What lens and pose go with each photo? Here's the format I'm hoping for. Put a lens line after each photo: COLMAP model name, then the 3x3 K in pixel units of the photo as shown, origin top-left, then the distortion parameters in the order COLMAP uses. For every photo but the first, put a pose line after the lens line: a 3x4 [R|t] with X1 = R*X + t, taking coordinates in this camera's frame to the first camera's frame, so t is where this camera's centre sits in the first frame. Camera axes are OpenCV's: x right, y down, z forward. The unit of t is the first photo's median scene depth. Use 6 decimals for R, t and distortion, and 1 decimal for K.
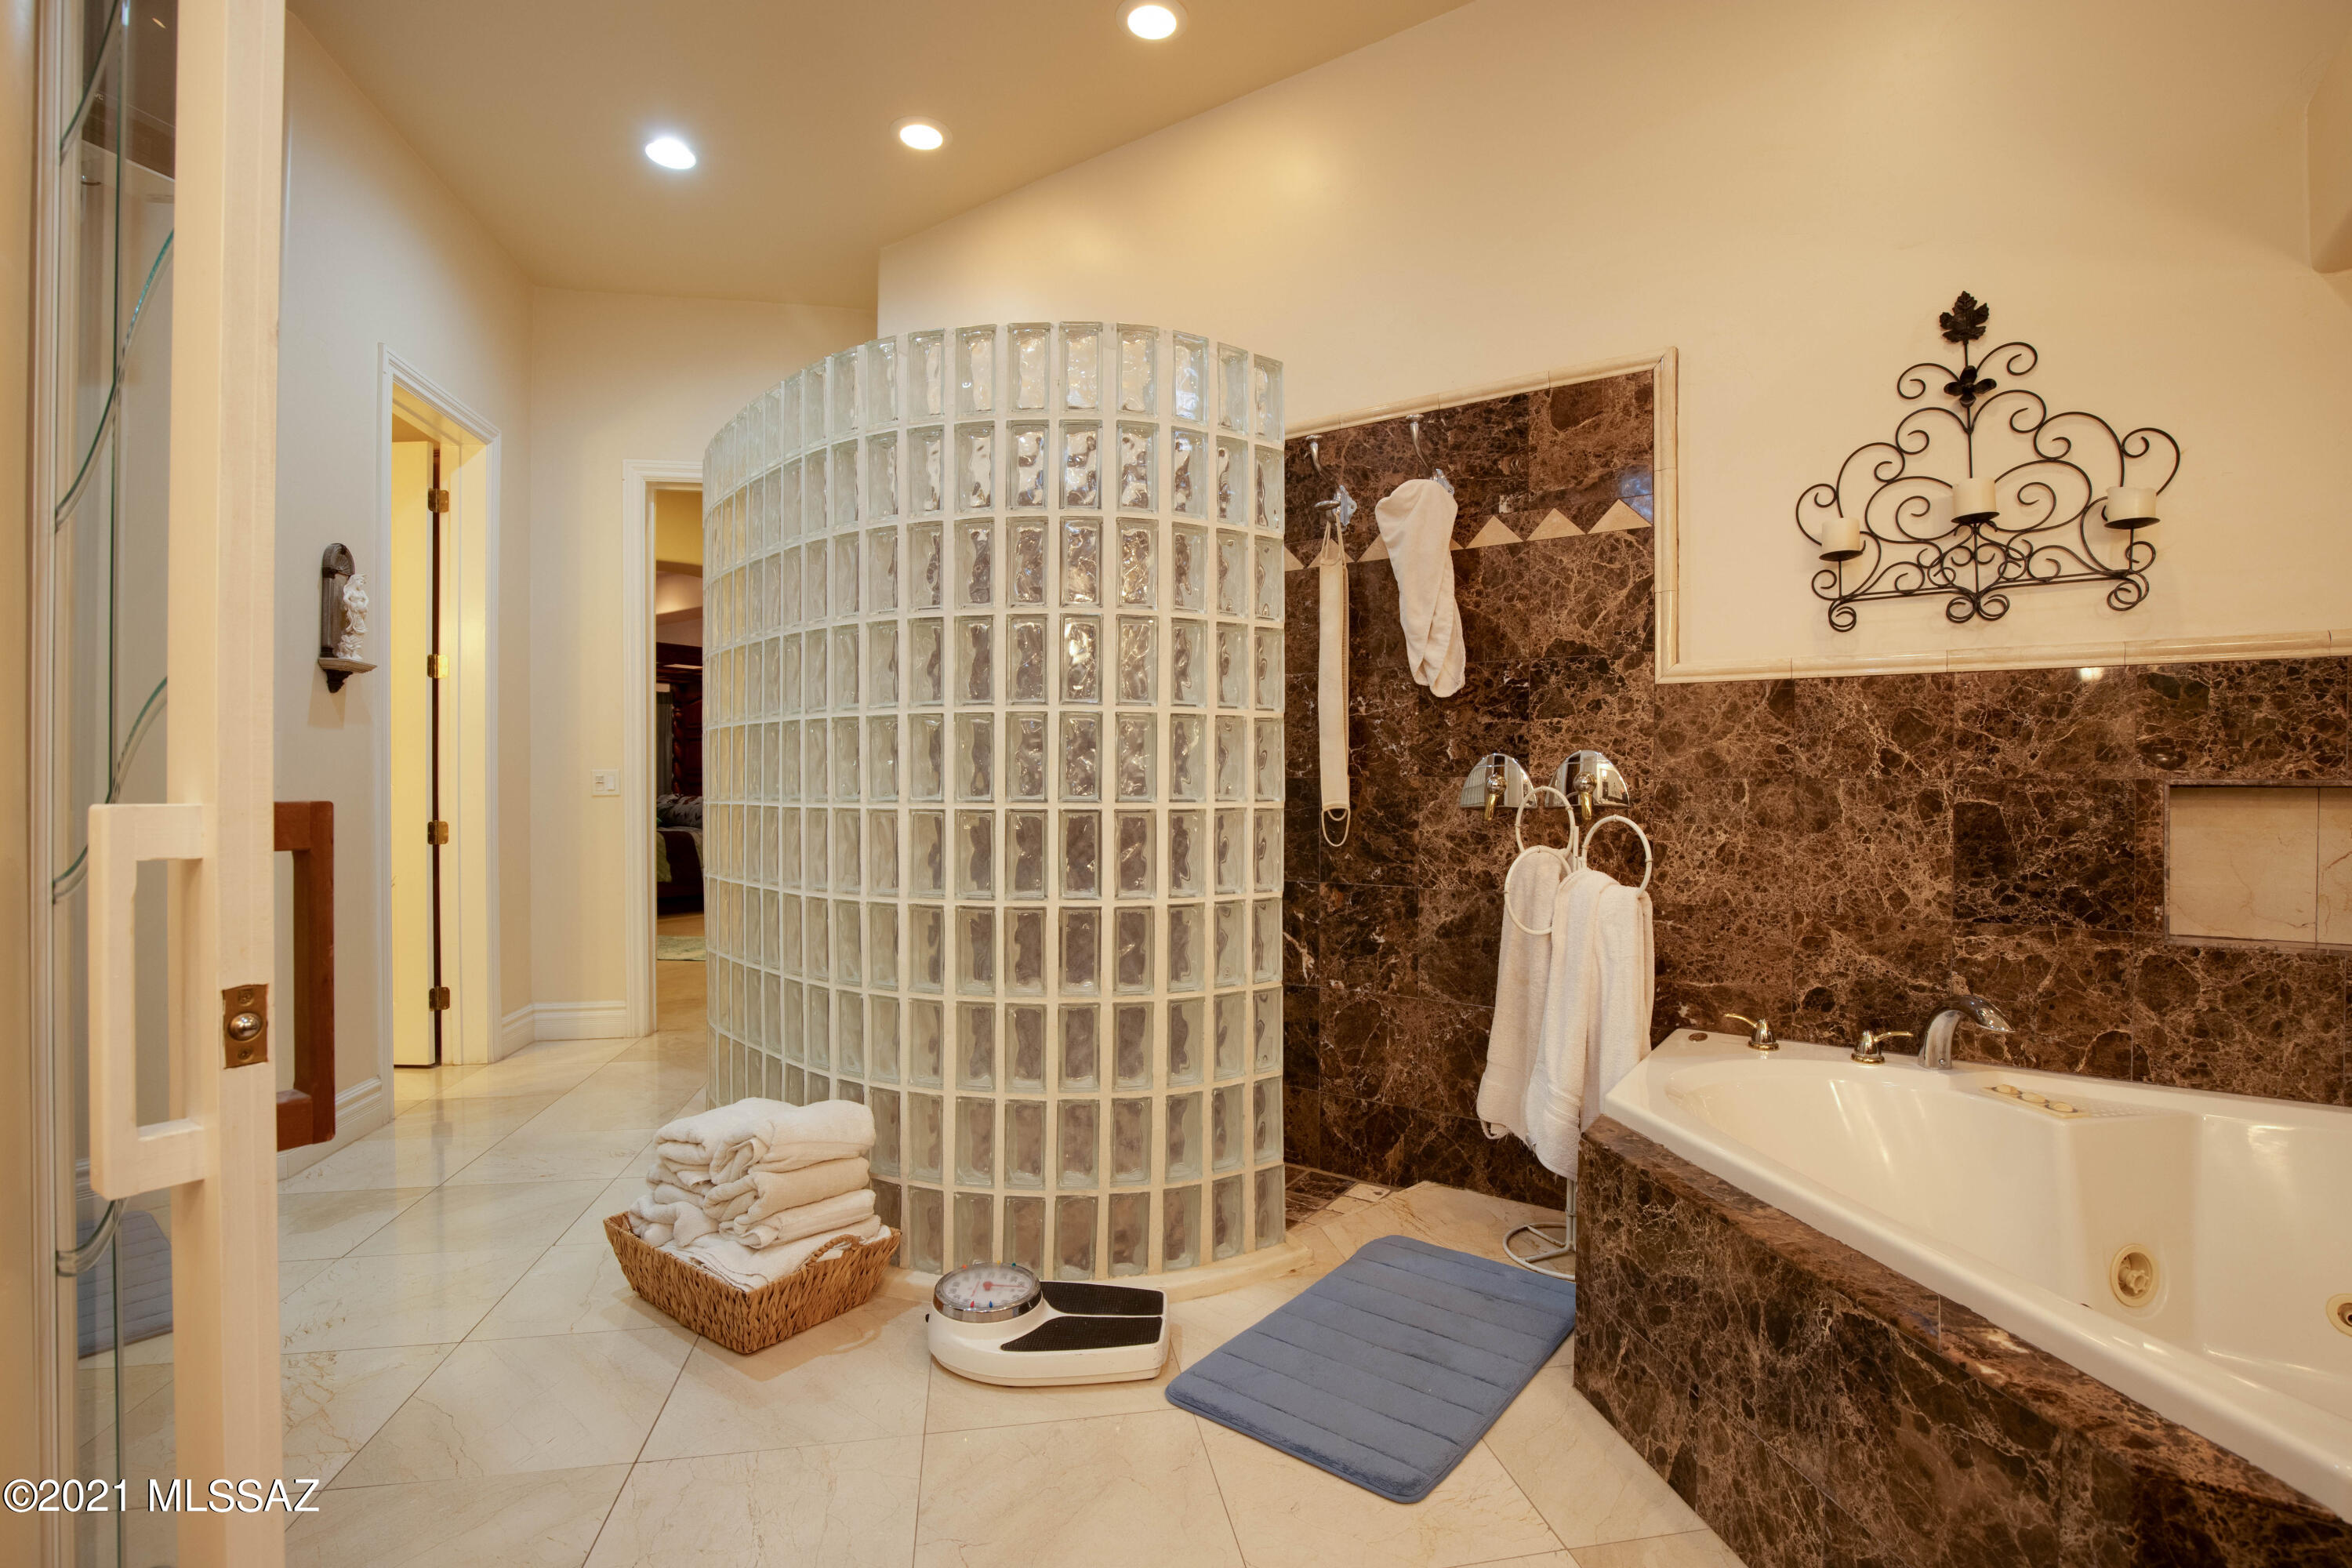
lens RADIAL K [[1119.7, 0, 1181.5], [0, 1119.7, 779.9], [0, 0, 1]] dist [-0.013385, 0.002865]
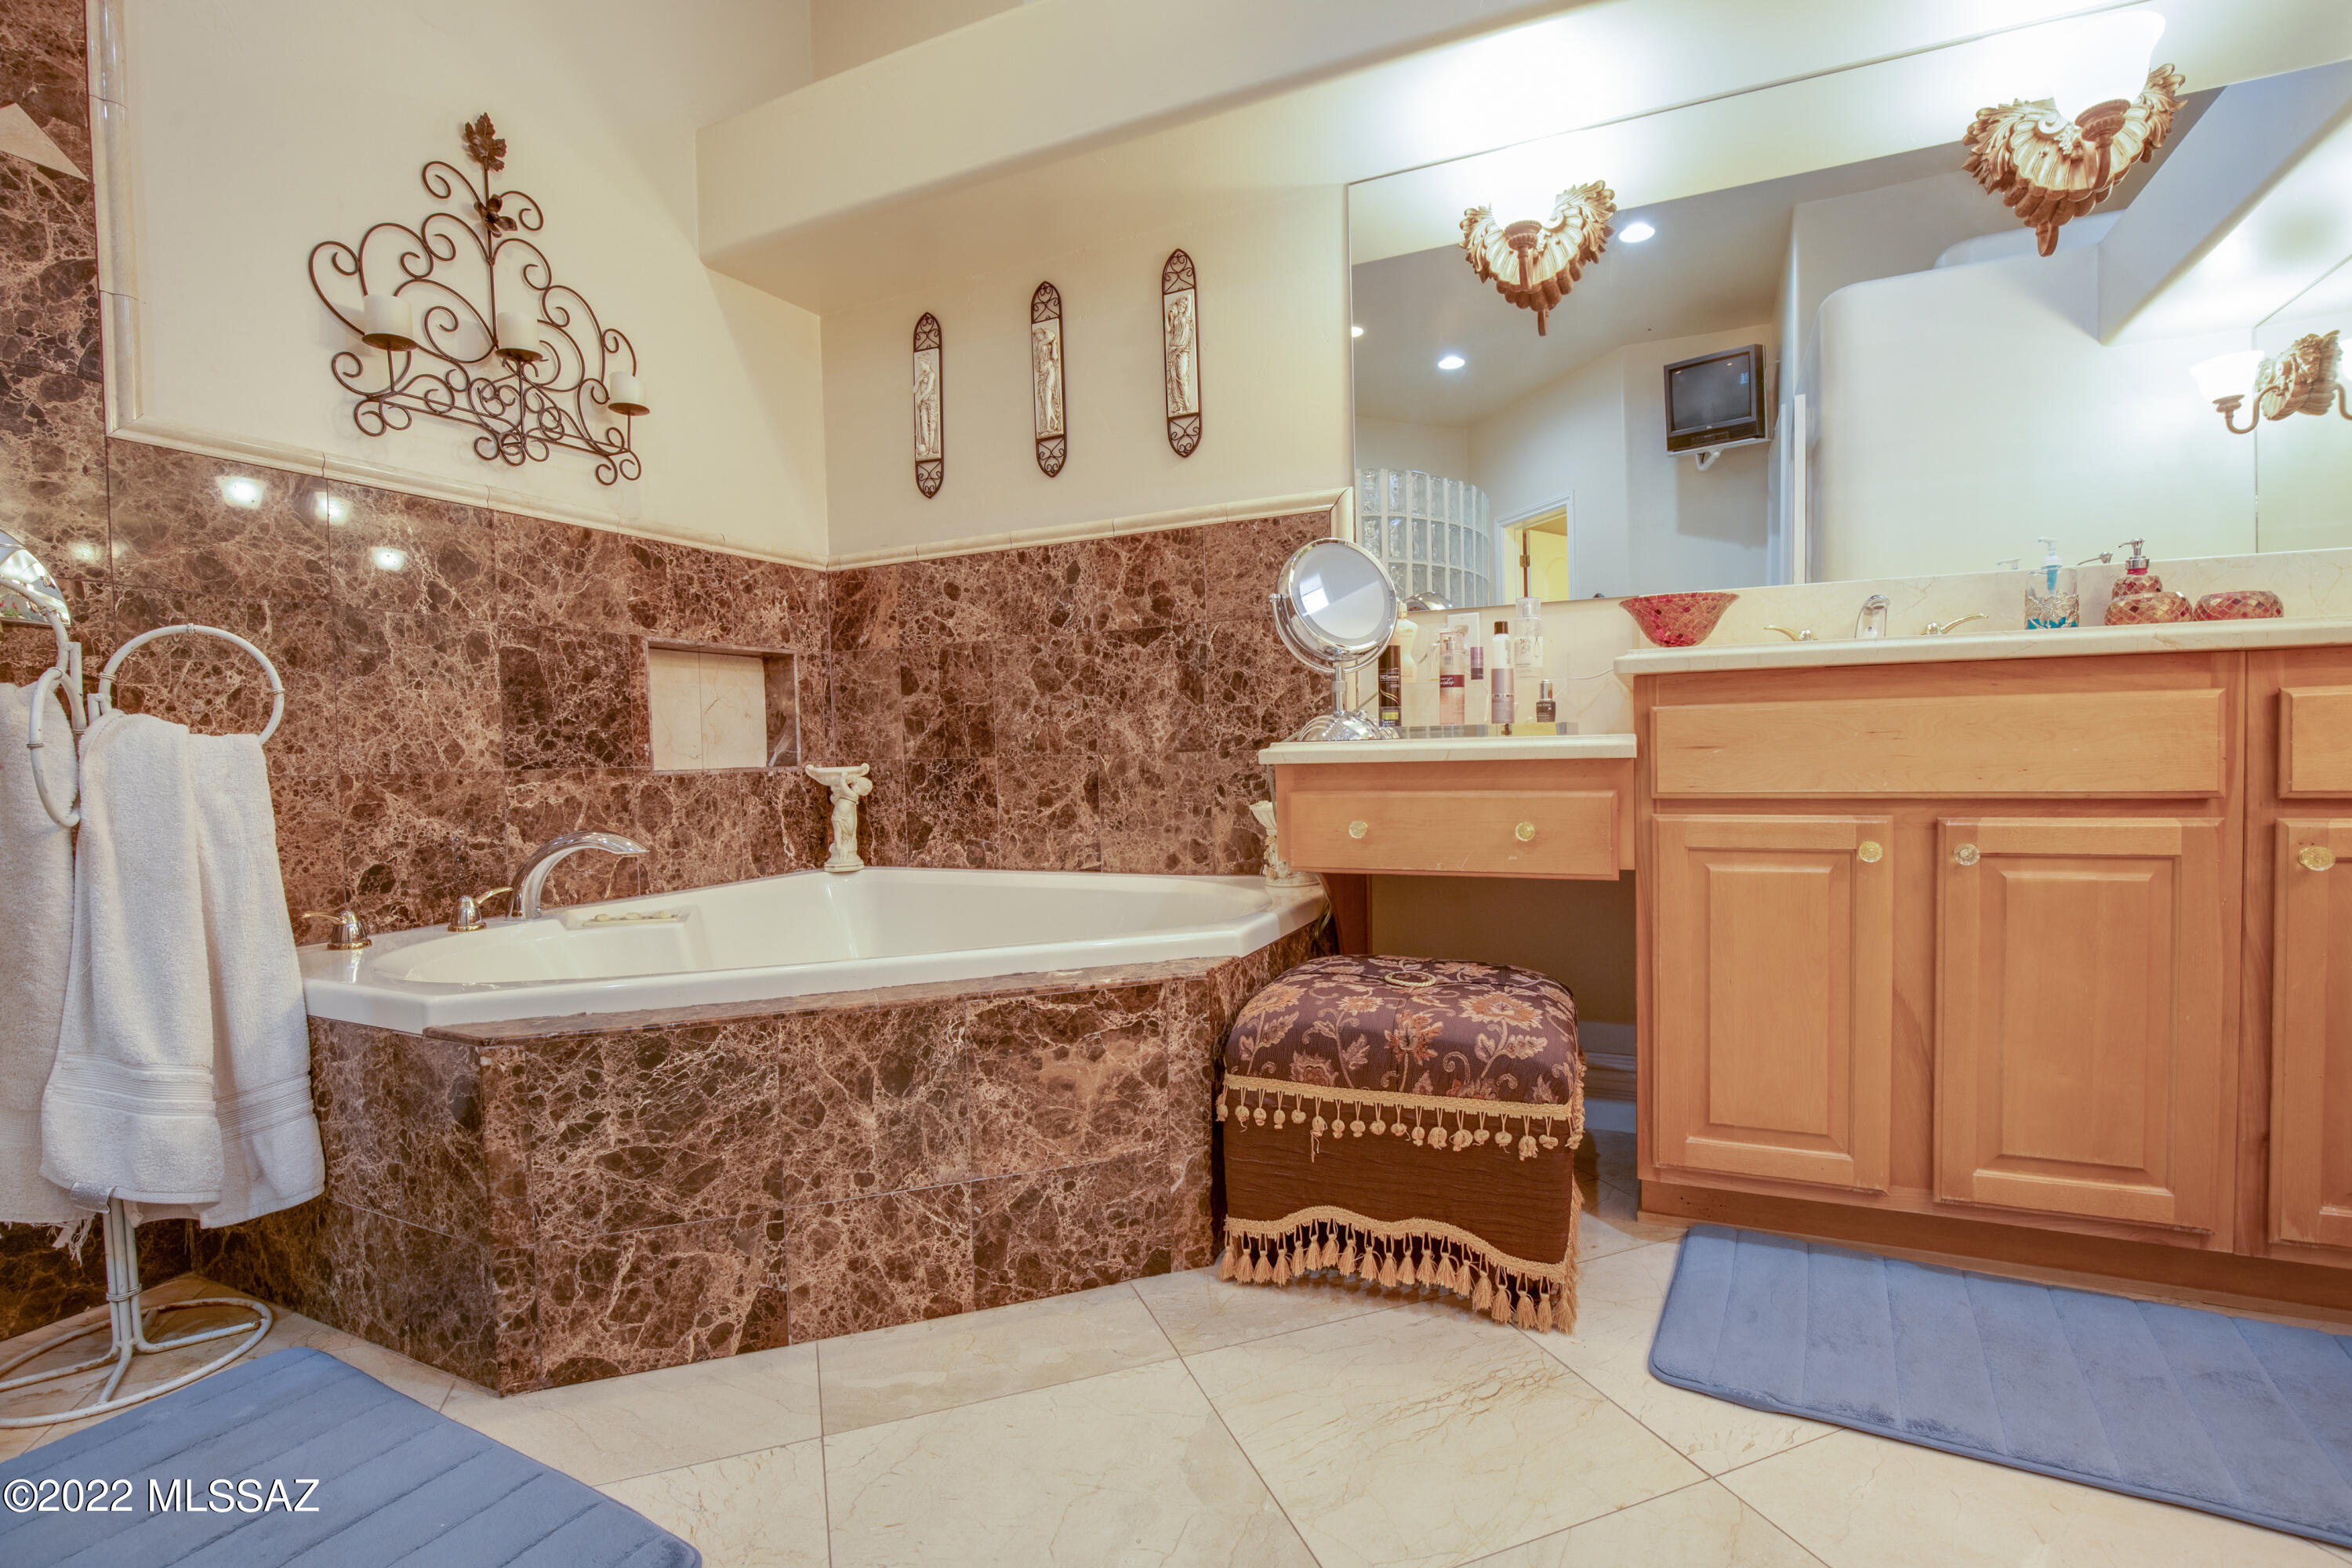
lens RADIAL K [[1119.7, 0, 1178.9], [0, 1119.7, 784.4], [0, 0, 1]] dist [-0.013385, 0.002865]
pose [[-0.178420, -0.020899, 0.983732, -0.352310], [0.027765, 0.999269, 0.026264, 0.128765], [-0.983563, 0.031999, -0.177710, 0.596159]]
